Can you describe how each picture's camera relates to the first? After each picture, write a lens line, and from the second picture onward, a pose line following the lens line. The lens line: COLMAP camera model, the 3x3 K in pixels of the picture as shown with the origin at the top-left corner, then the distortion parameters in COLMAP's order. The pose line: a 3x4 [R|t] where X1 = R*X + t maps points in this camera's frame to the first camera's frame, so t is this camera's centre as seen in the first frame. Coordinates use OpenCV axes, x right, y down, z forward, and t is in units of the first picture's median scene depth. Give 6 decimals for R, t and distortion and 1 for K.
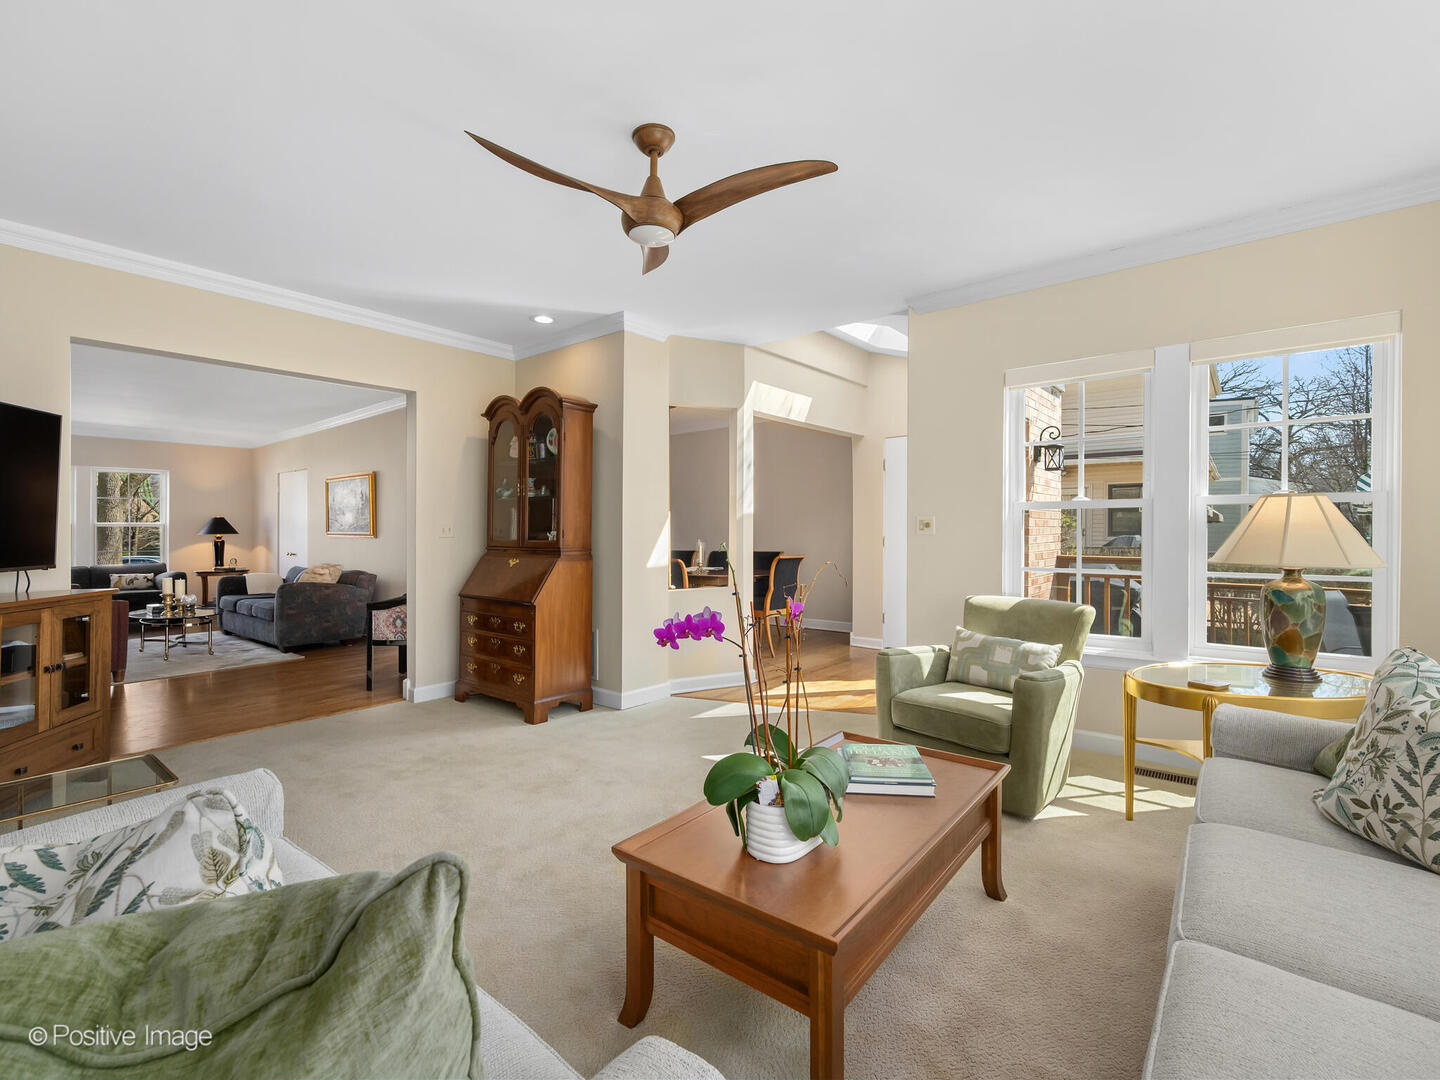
lens RADIAL K [[656.4, 0, 713.6], [0, 656.4, 530.7], [0, 0, 1]] dist [-0.000090, -0.000035]
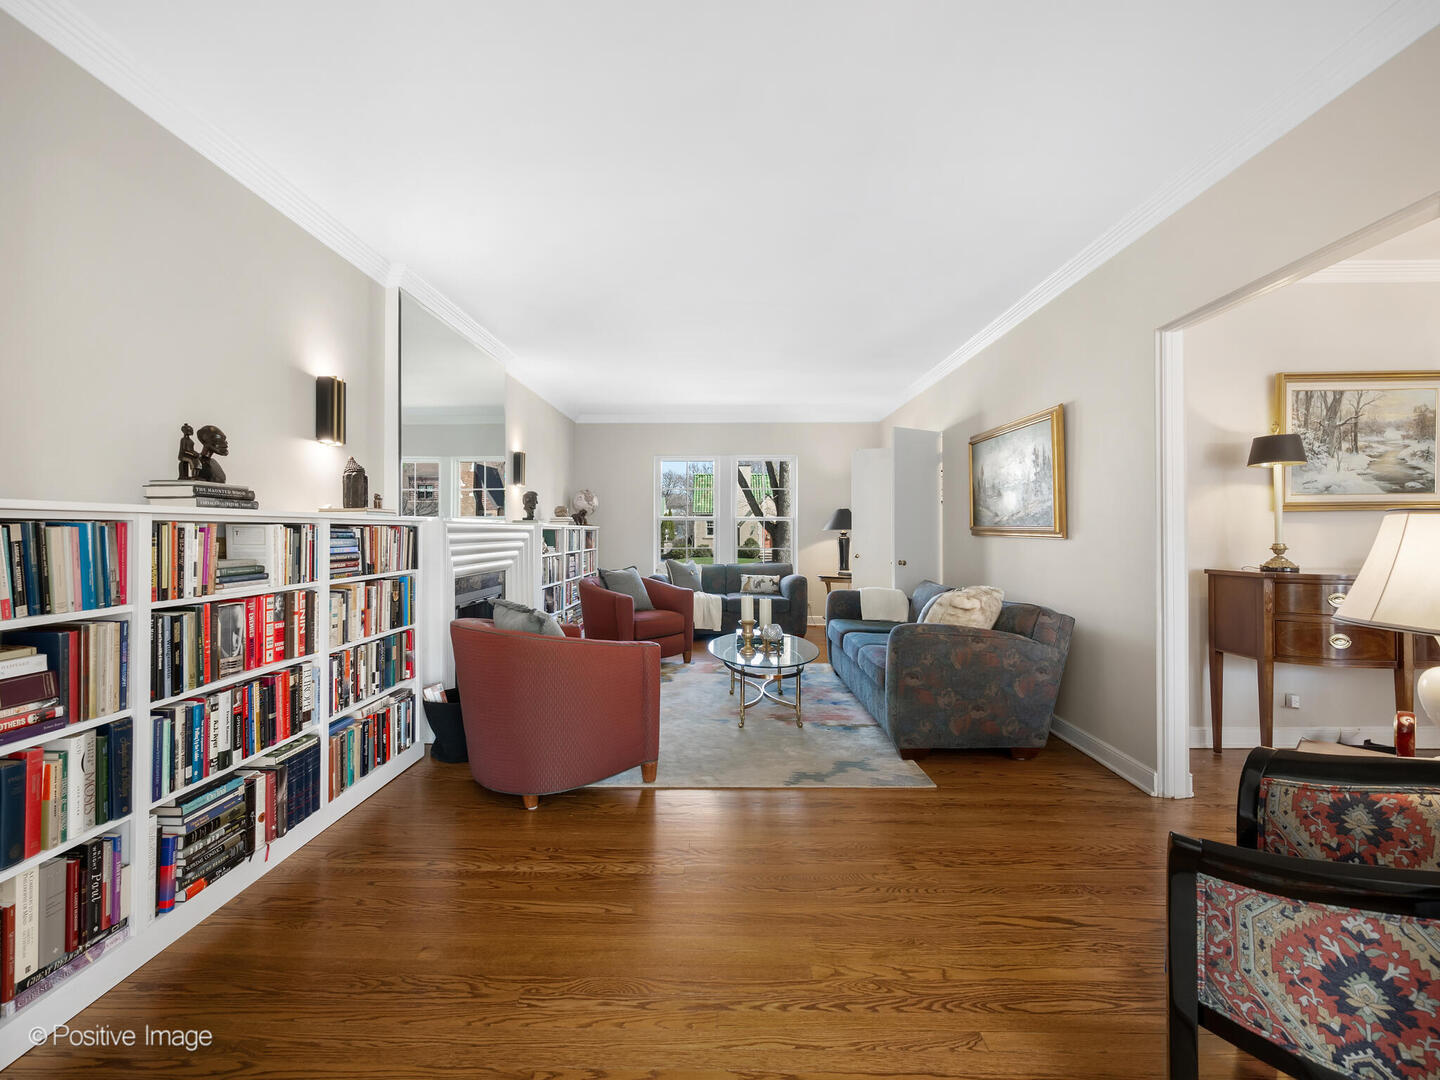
lens RADIAL K [[656.4, 0, 713.6], [0, 656.4, 530.7], [0, 0, 1]] dist [-0.000090, -0.000035]
pose [[0.628836, 0.003488, -0.777530, -0.316332], [0.001977, 0.999980, 0.006085, 0.001913], [0.777536, -0.005363, 0.628816, 0.513134]]
